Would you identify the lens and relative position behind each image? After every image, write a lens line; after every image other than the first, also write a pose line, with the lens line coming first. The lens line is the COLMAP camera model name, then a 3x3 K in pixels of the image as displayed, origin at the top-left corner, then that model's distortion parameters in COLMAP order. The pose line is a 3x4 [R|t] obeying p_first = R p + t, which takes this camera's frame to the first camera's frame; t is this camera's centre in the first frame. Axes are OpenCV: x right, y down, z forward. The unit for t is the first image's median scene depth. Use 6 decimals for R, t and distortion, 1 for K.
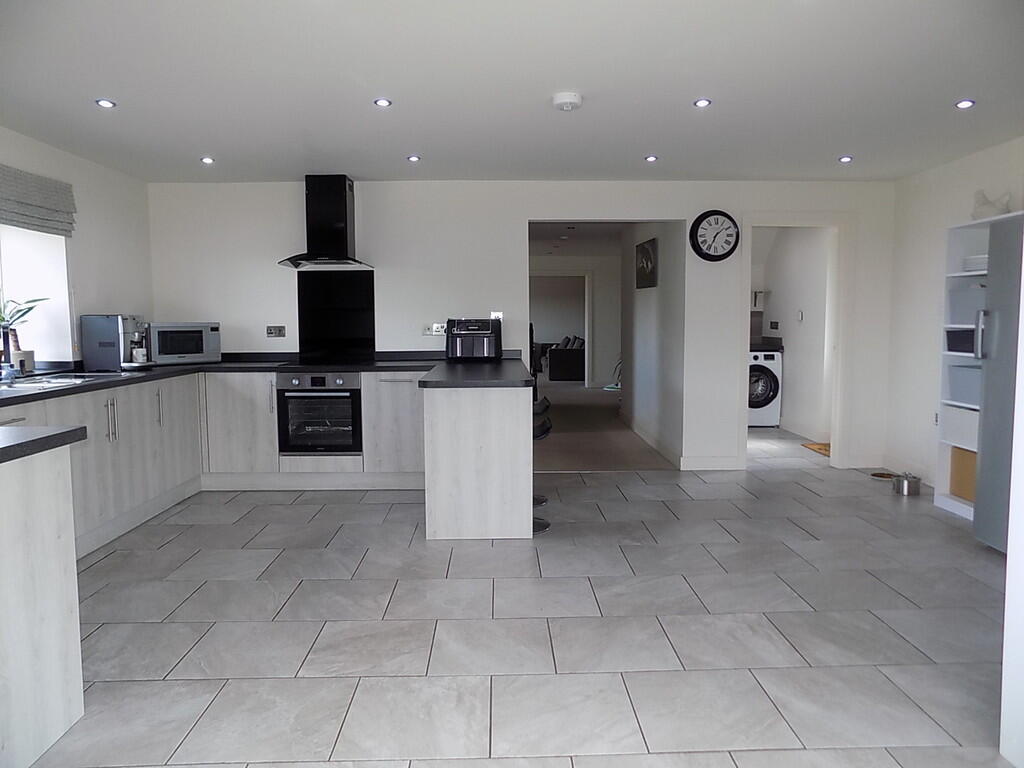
lens RADIAL K [[693.0, 0, 513.8], [0, 693.0, 377.7], [0, 0, 1]] dist [-0.029813, 0.006835]
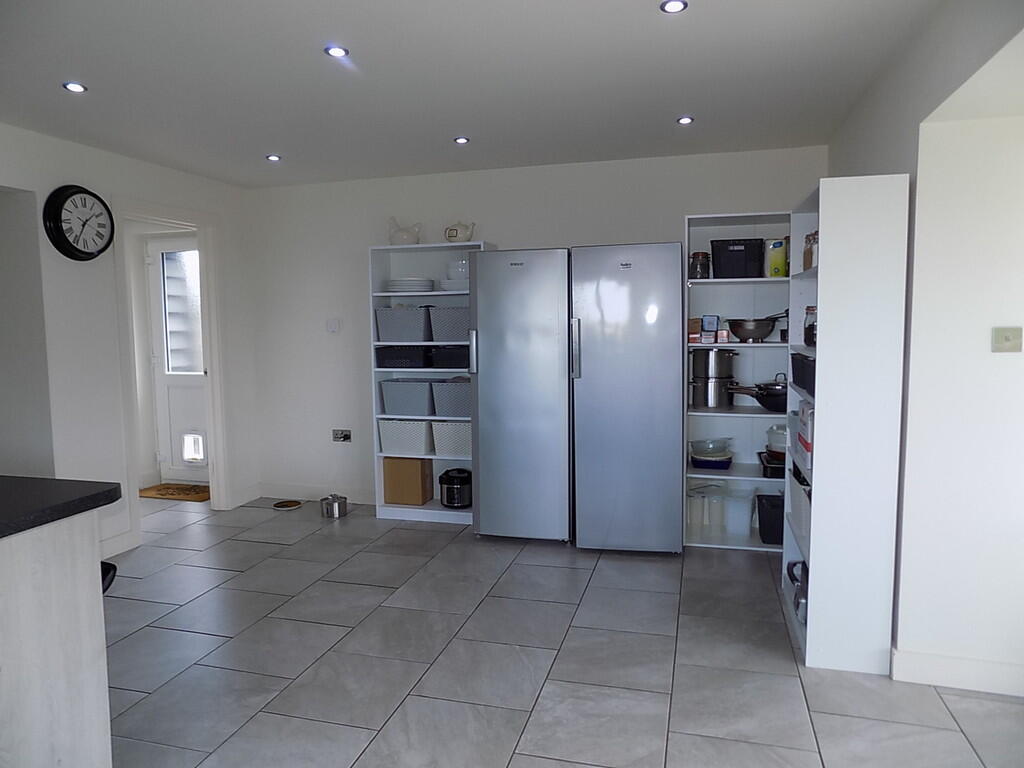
lens RADIAL K [[693.0, 0, 513.8], [0, 693.0, 377.7], [0, 0, 1]] dist [-0.029813, 0.006835]
pose [[0.283789, -0.080512, 0.955501, -0.303202], [0.094422, 0.993972, 0.055710, -0.062098], [-0.954227, 0.074411, 0.289680, 0.495707]]
